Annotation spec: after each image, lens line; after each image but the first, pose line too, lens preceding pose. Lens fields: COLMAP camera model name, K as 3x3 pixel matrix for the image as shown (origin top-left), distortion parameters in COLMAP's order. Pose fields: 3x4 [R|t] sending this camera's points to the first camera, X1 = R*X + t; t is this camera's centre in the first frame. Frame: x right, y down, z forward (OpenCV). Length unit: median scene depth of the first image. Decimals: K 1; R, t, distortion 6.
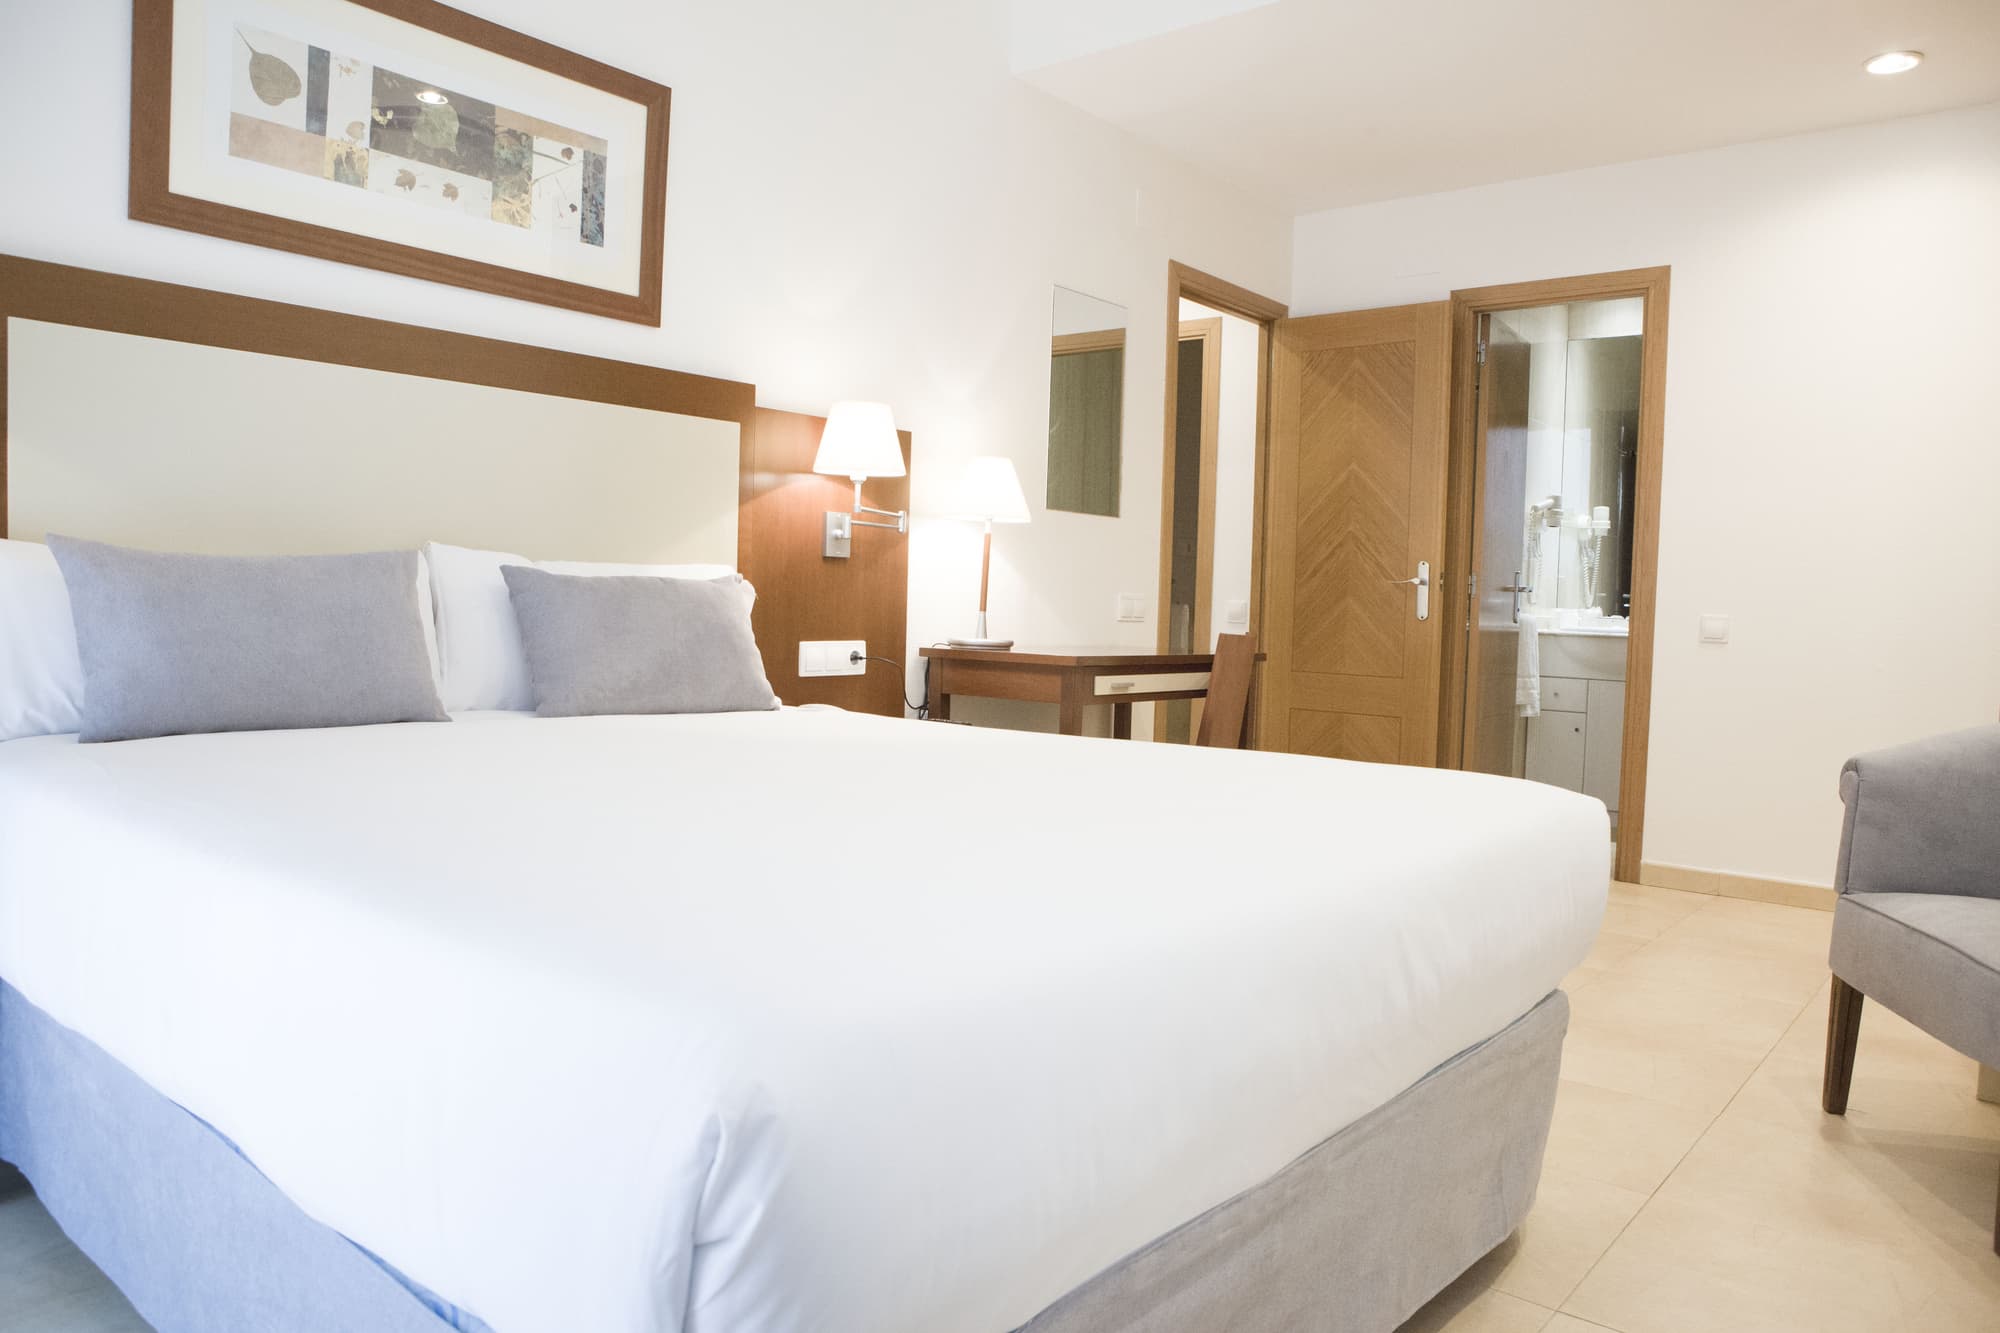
lens RADIAL K [[1368.1, 0, 1000.0], [0, 1368.1, 666.5], [0, 0, 1]] dist [-0.112319, 0.097544]
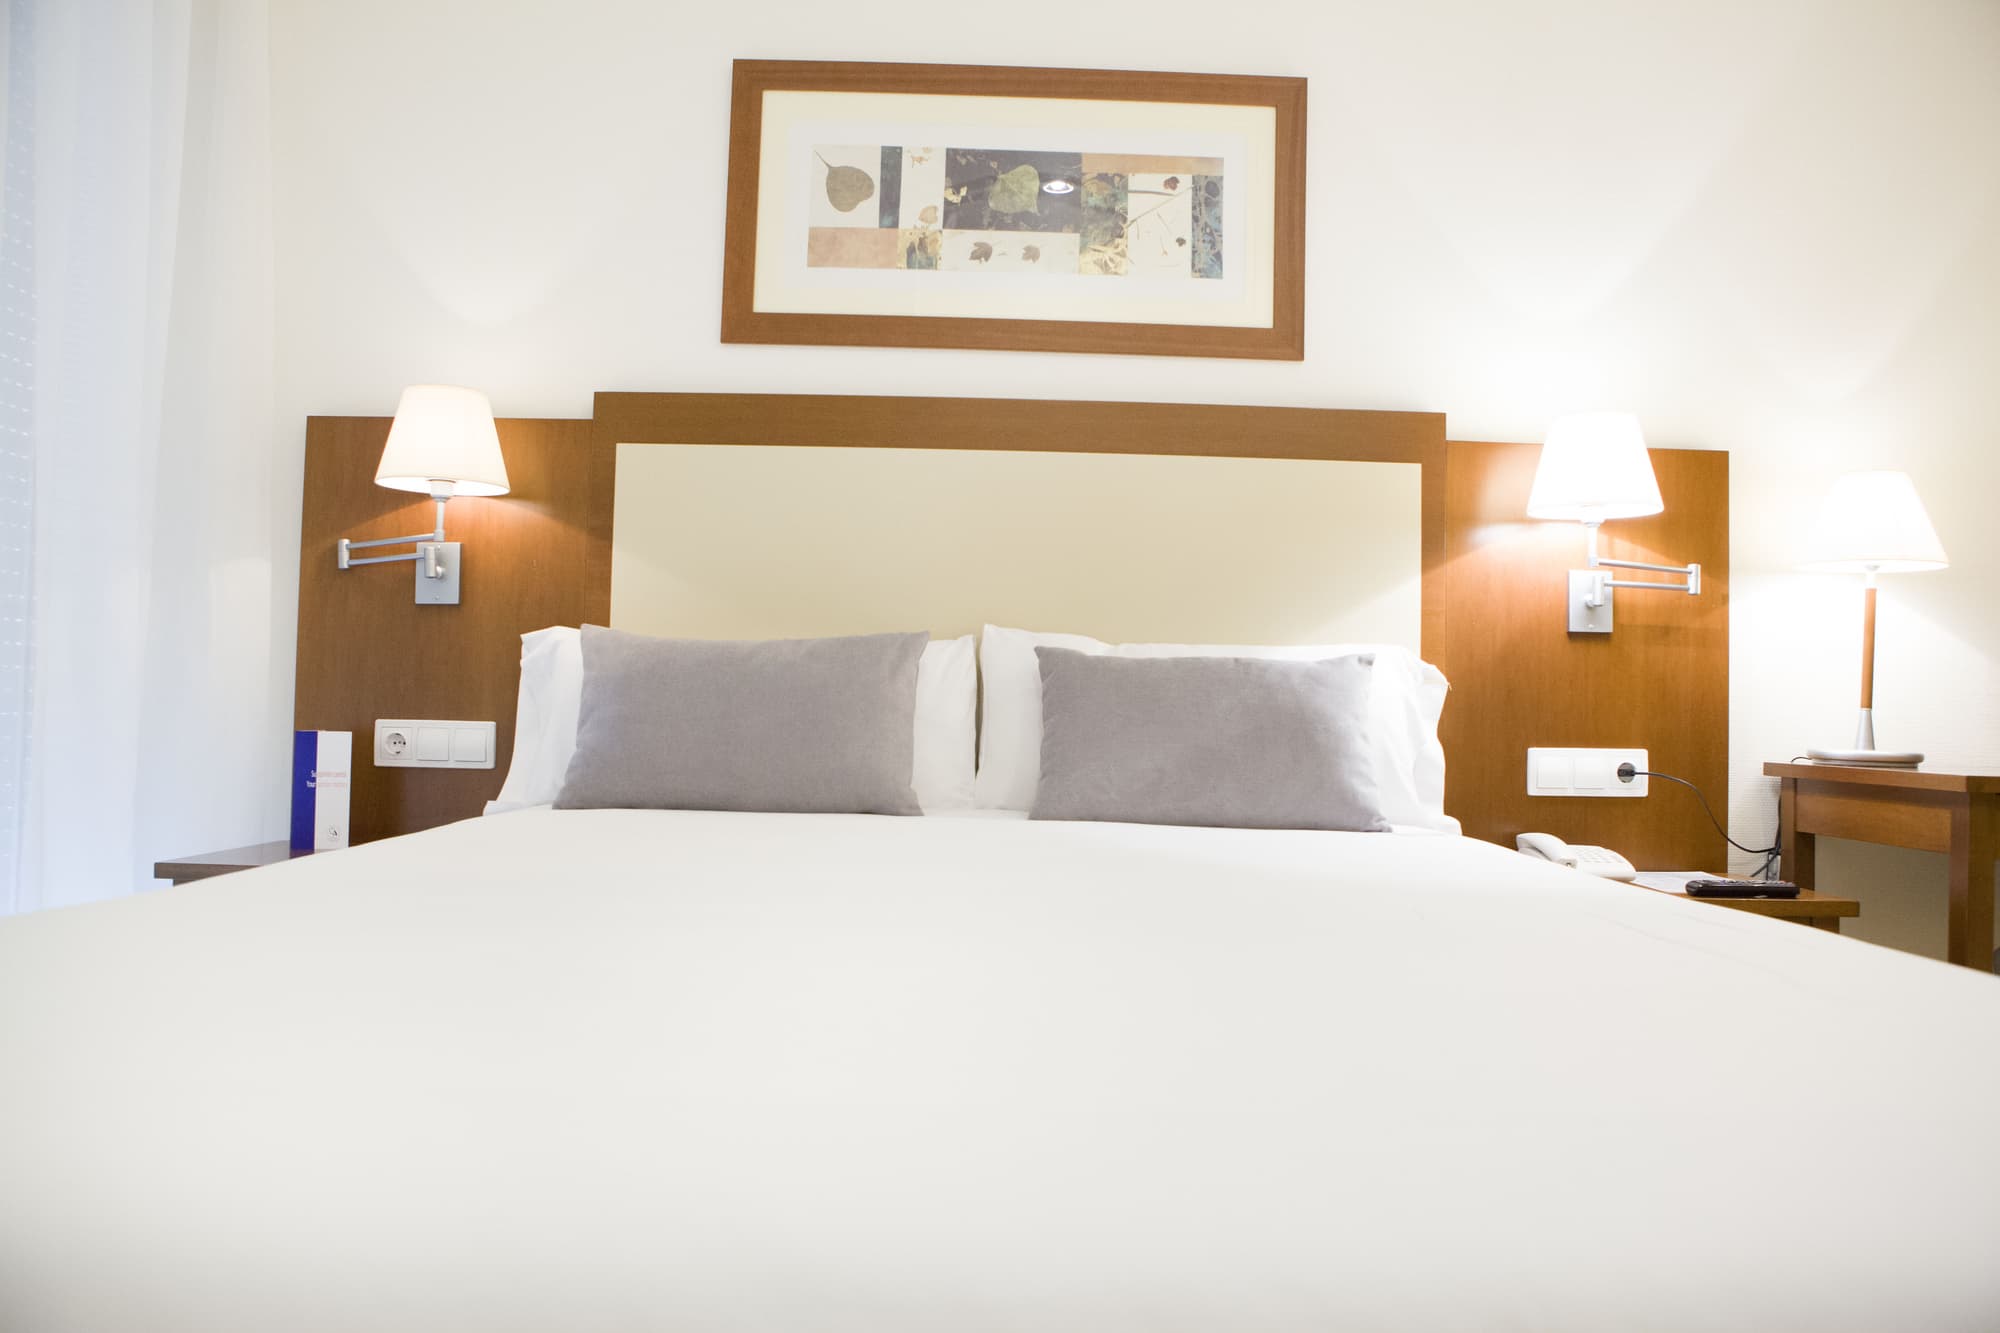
lens RADIAL K [[1368.1, 0, 1000.0], [0, 1368.1, 666.5], [0, 0, 1]] dist [-0.112319, 0.097544]
pose [[0.648325, -0.038312, -0.760399, 0.273481], [-0.040106, 0.995628, -0.084359, 0.013397], [0.760307, 0.085188, 0.643954, 0.376917]]
